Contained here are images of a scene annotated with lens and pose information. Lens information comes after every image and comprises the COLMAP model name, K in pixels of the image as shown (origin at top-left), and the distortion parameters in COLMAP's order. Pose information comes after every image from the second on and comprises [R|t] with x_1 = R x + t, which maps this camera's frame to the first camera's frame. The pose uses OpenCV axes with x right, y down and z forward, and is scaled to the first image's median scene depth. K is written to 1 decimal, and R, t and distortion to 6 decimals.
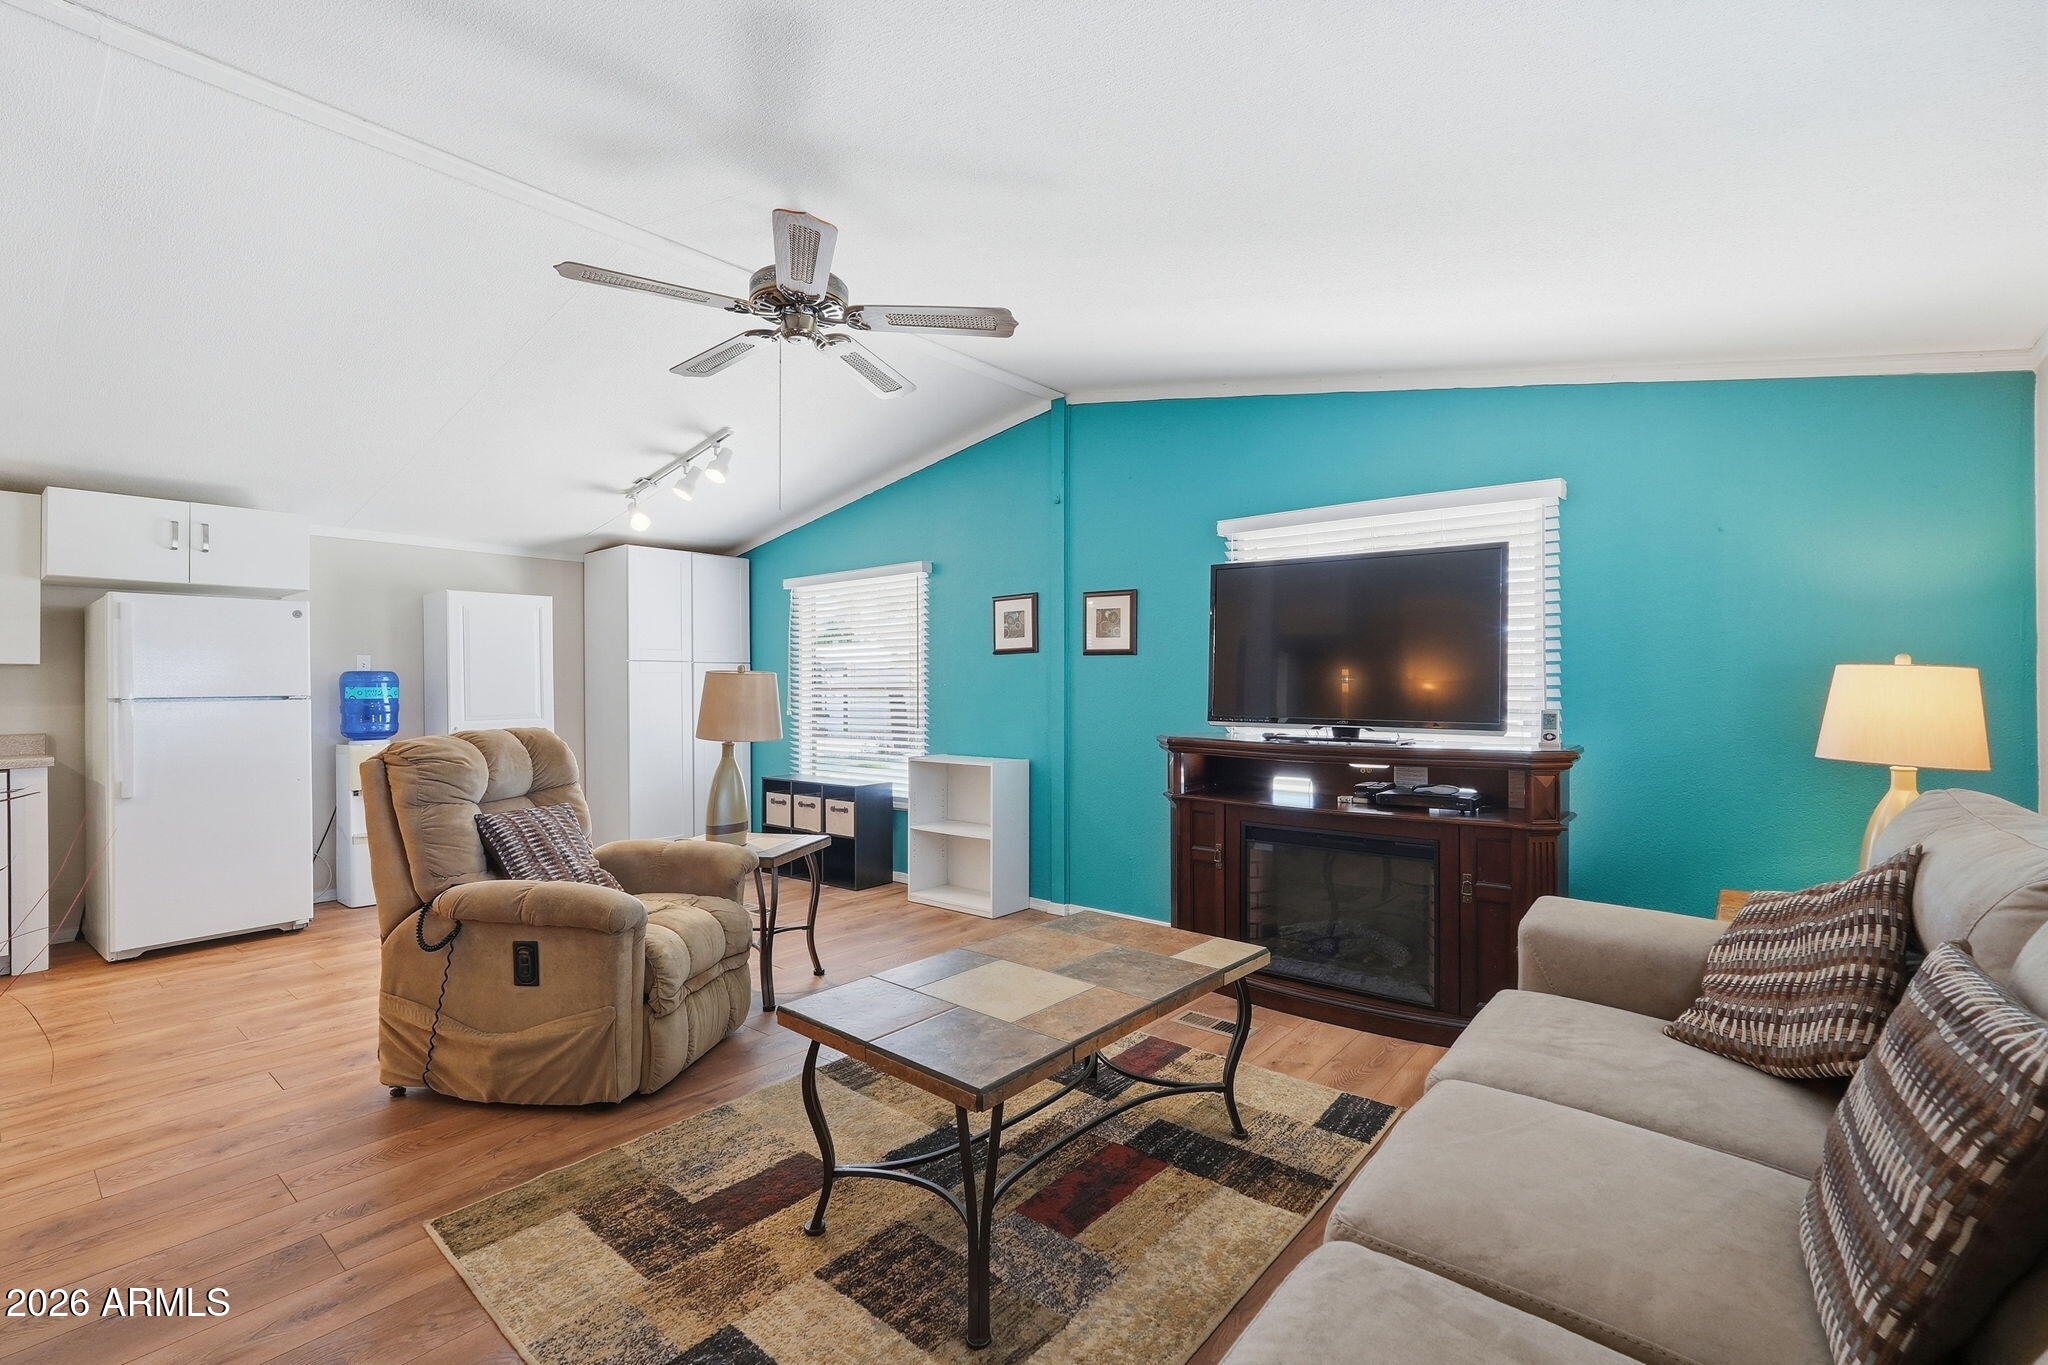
lens RADIAL K [[900.7, 0, 1020.5], [0, 900.7, 674.8], [0, 0, 1]] dist [-0.010021, 0.002453]
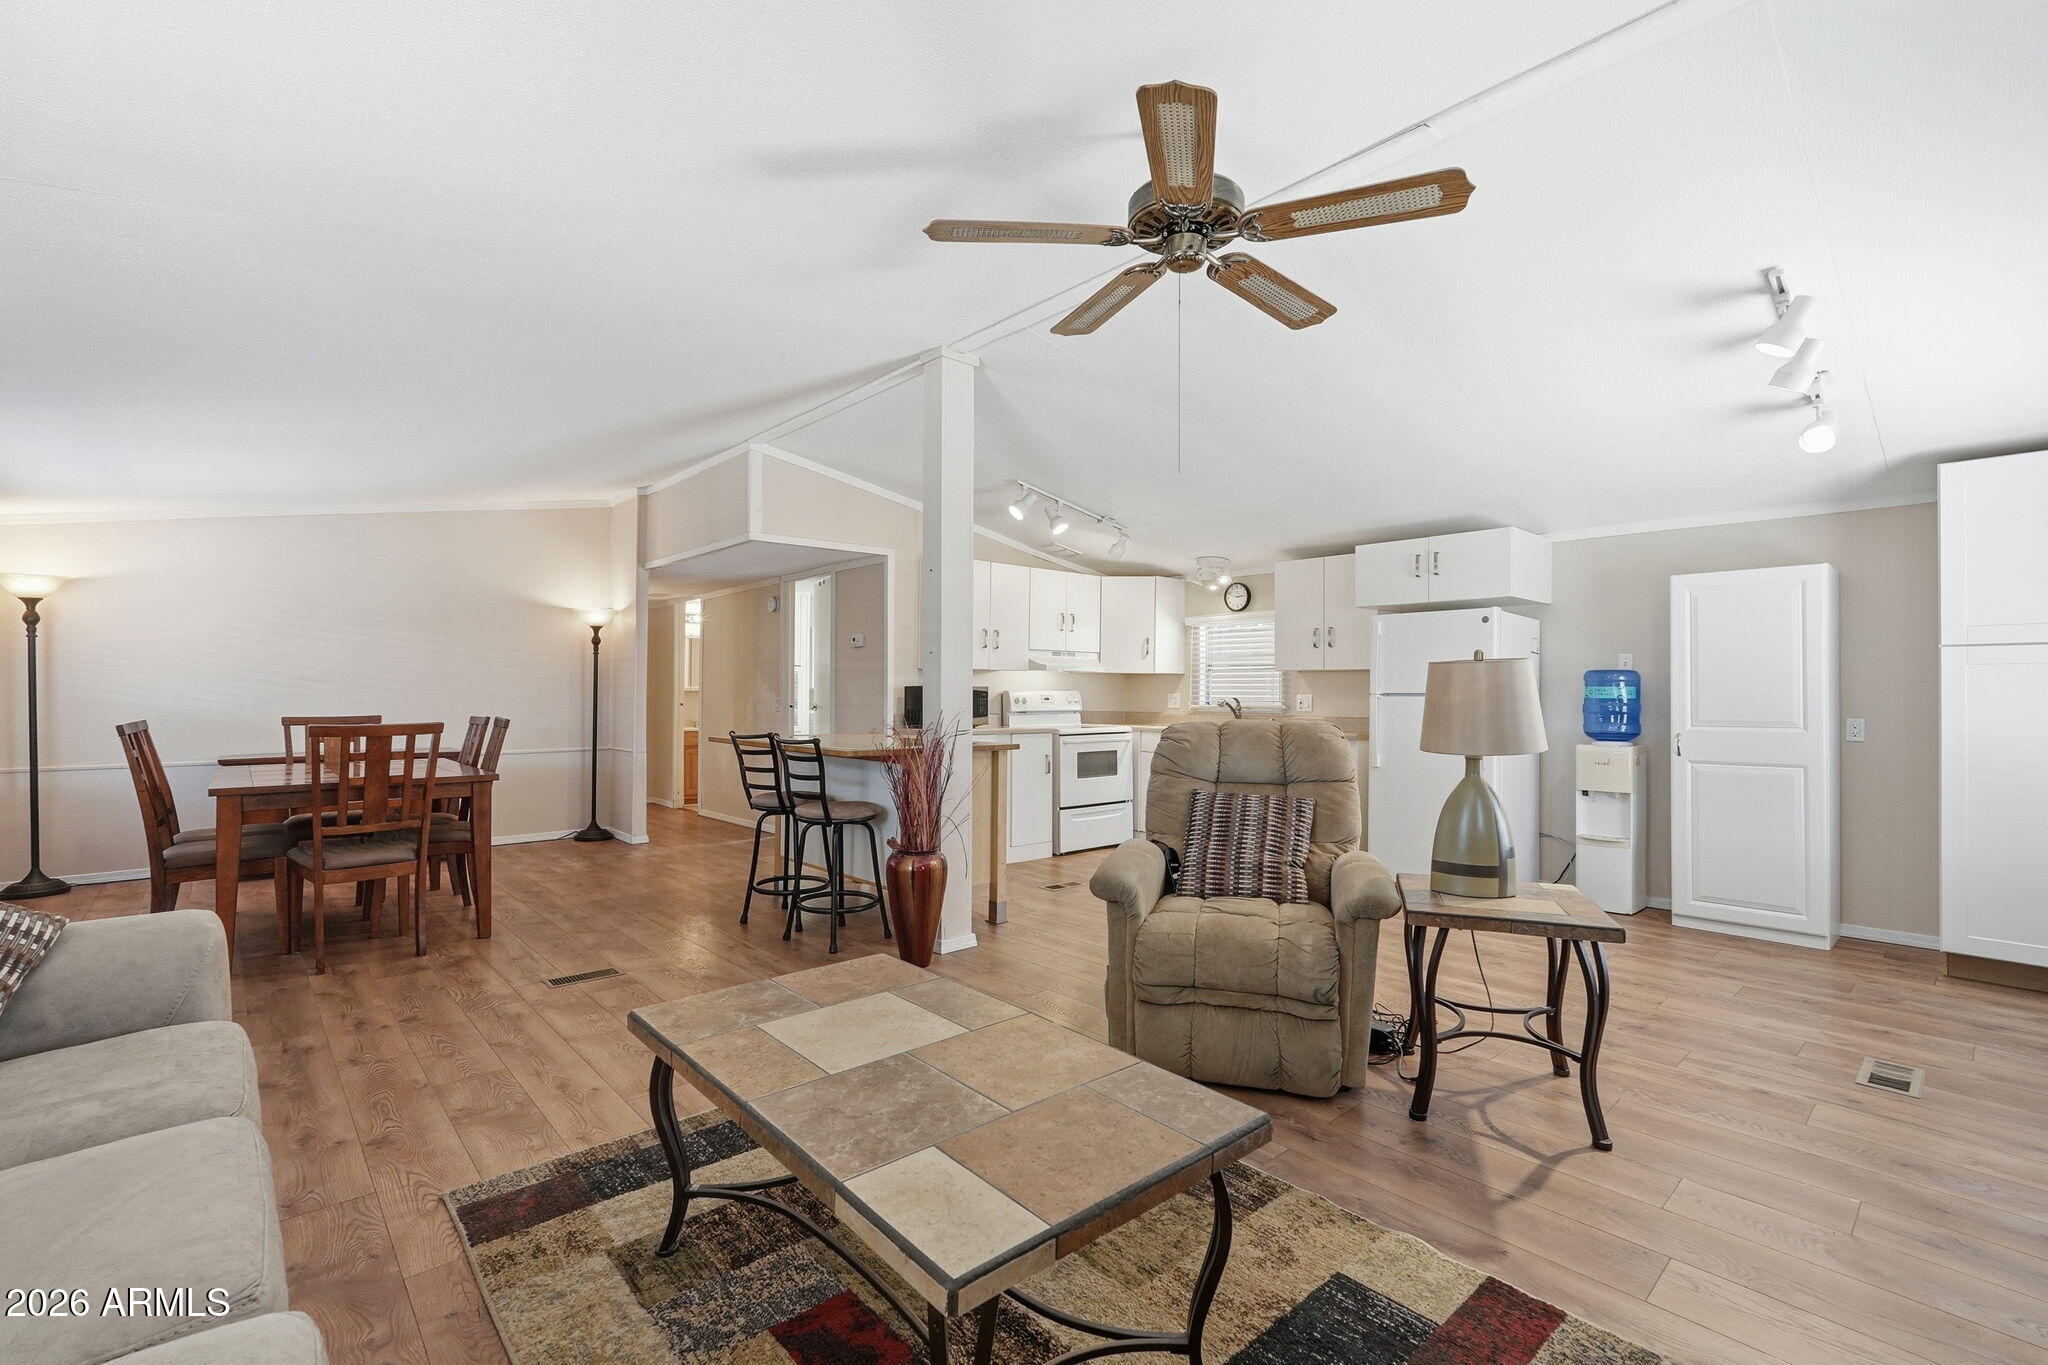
lens RADIAL K [[900.7, 0, 1022.9], [0, 900.7, 688.7], [0, 0, 1]] dist [-0.010021, 0.002453]
pose [[-0.138169, -0.000373, -0.990409, 0.426740], [0.006783, 0.999976, -0.001322, 0.017351], [0.990385, -0.006901, -0.138163, 0.678645]]
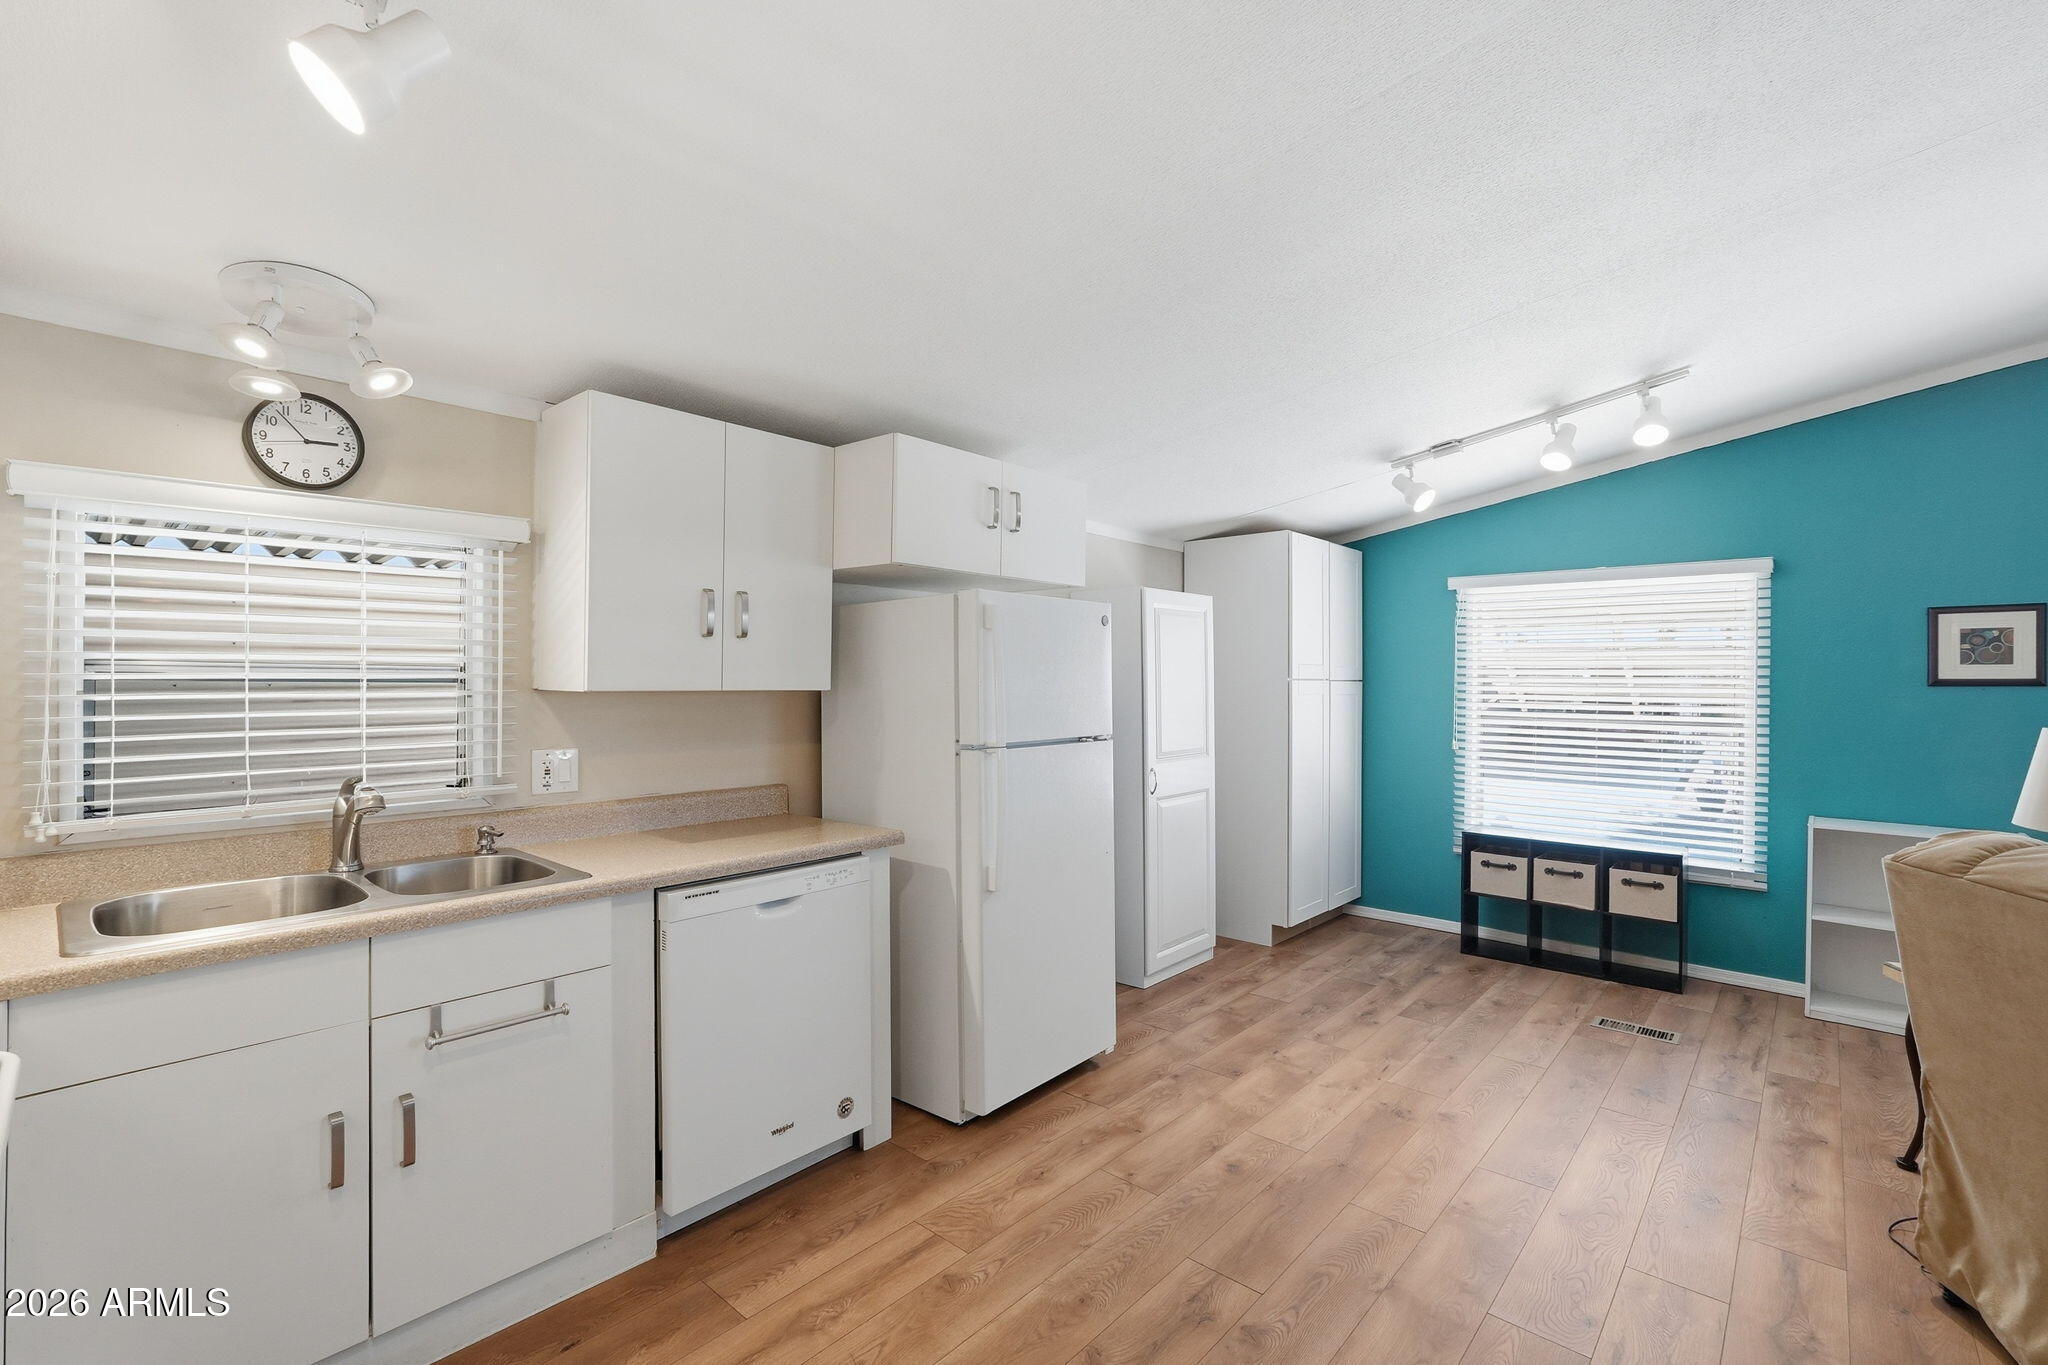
lens RADIAL K [[900.7, 0, 1031.5], [0, 900.7, 674.6], [0, 0, 1]] dist [-0.010021, 0.002453]
pose [[0.999362, 0.015729, -0.032073, -0.972038], [-0.015443, 0.999839, 0.009141, -0.036150], [0.032212, -0.008640, 0.999444, 0.320049]]
